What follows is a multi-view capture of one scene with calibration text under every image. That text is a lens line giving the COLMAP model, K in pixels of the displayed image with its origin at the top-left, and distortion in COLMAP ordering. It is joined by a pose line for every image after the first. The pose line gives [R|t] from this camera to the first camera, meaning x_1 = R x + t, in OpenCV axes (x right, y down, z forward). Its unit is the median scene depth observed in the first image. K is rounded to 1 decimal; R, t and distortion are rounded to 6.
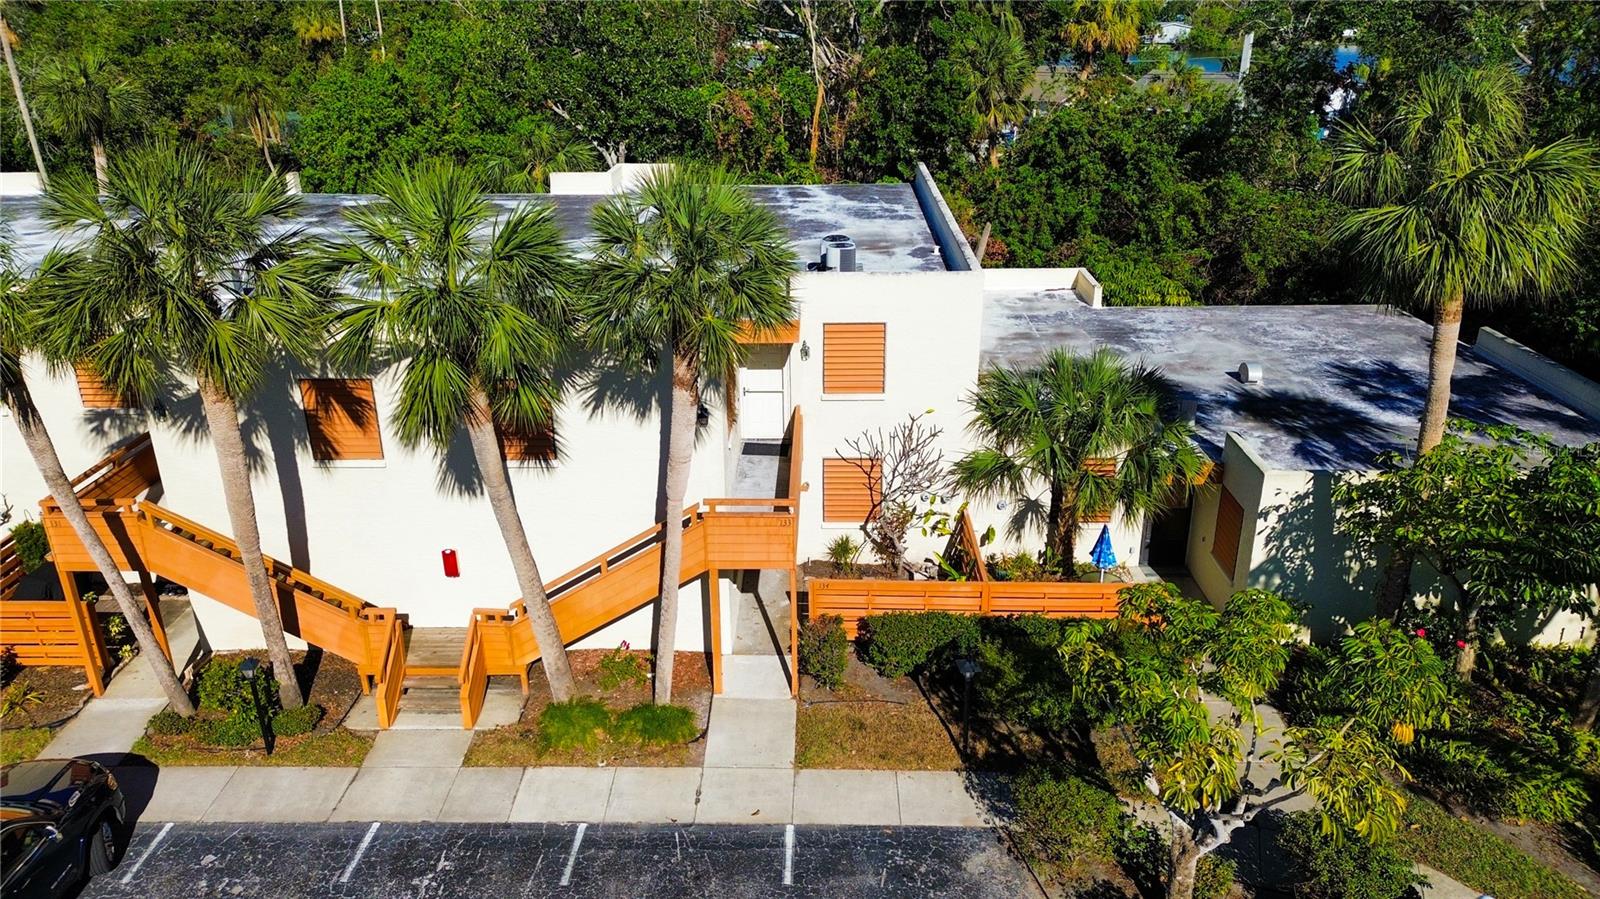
lens RADIAL K [[1144.9, 0, 811.6], [0, 1144.9, 458.0], [0, 0, 1]] dist [0.053481, -0.046880]
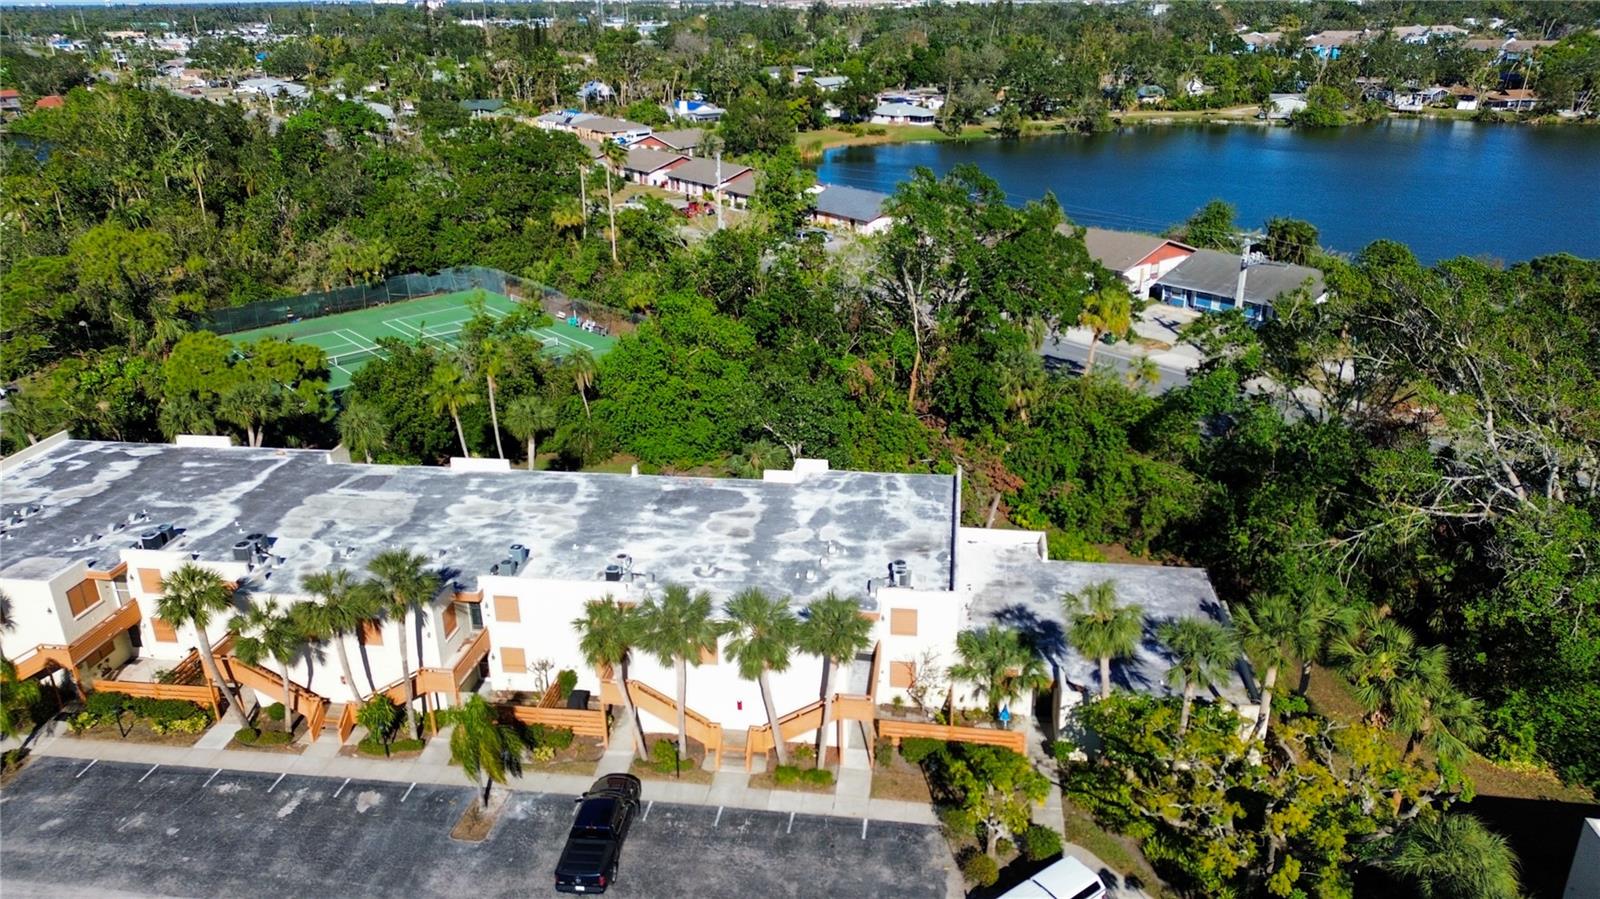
lens RADIAL K [[1080.2, 0, 800.0], [0, 1080.2, 449.1], [0, 0, 1]] dist [0.046180, -0.001631]
pose [[0.991783, 0.033819, -0.123382, 0.095153], [-0.037037, 0.999028, -0.023887, -0.413919], [0.122454, 0.028260, 0.992072, -1.351127]]
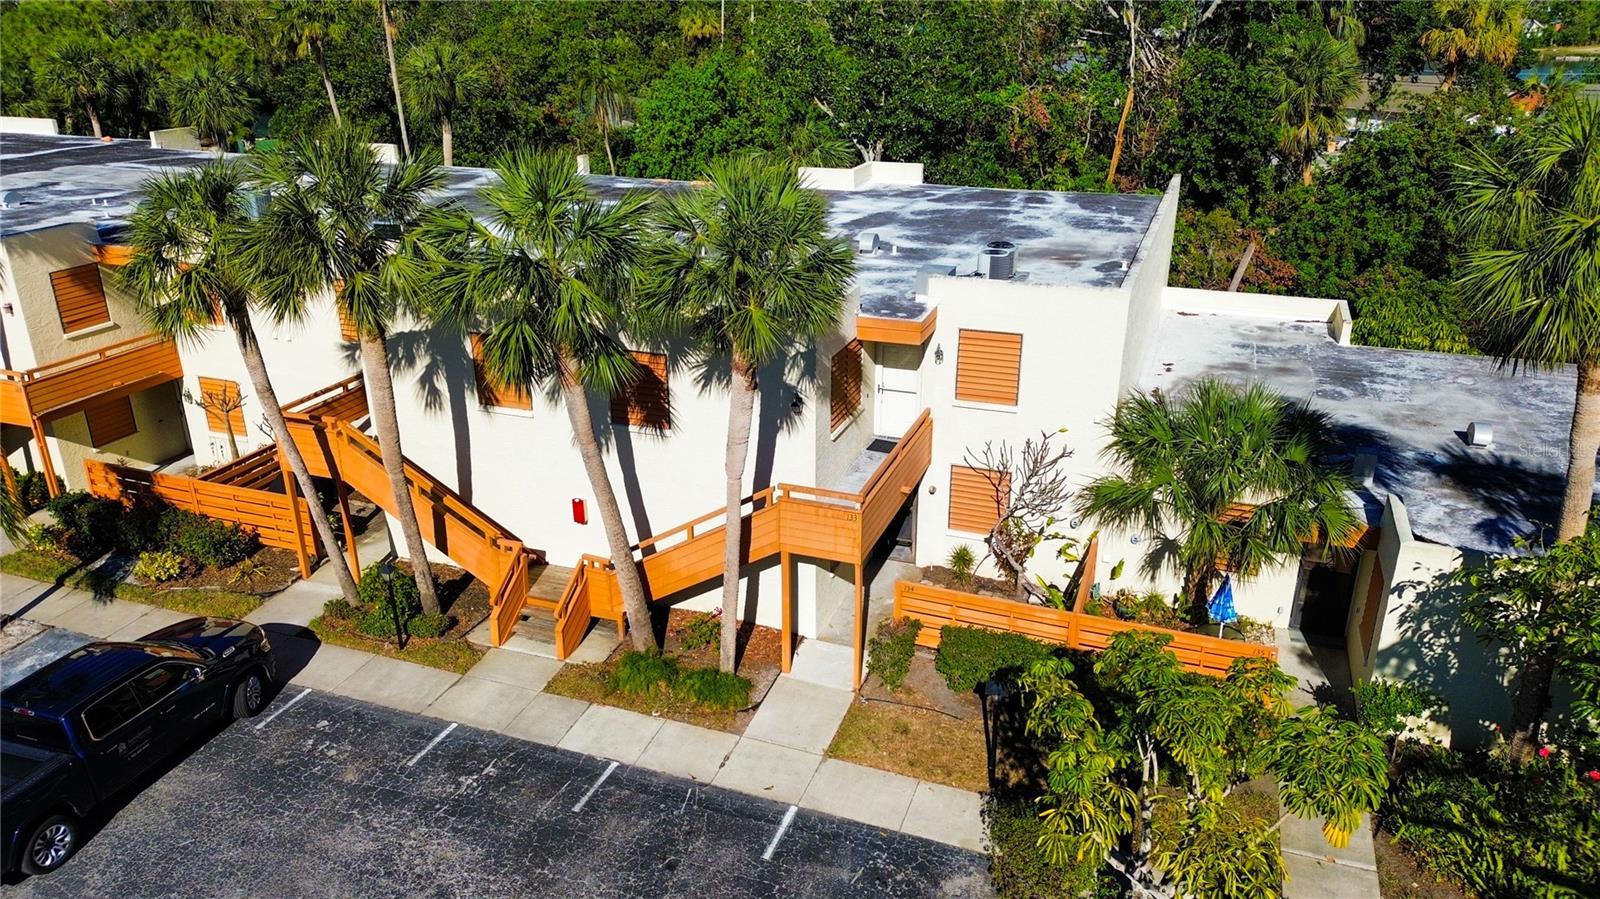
lens RADIAL K [[1144.9, 0, 787.7], [0, 1144.9, 459.5], [0, 0, 1]] dist [0.053481, -0.046880]
pose [[0.943130, 0.130575, -0.305705, 0.200733], [-0.130256, 0.991246, 0.021534, -0.007800], [0.305841, 0.019510, 0.951883, 0.011296]]
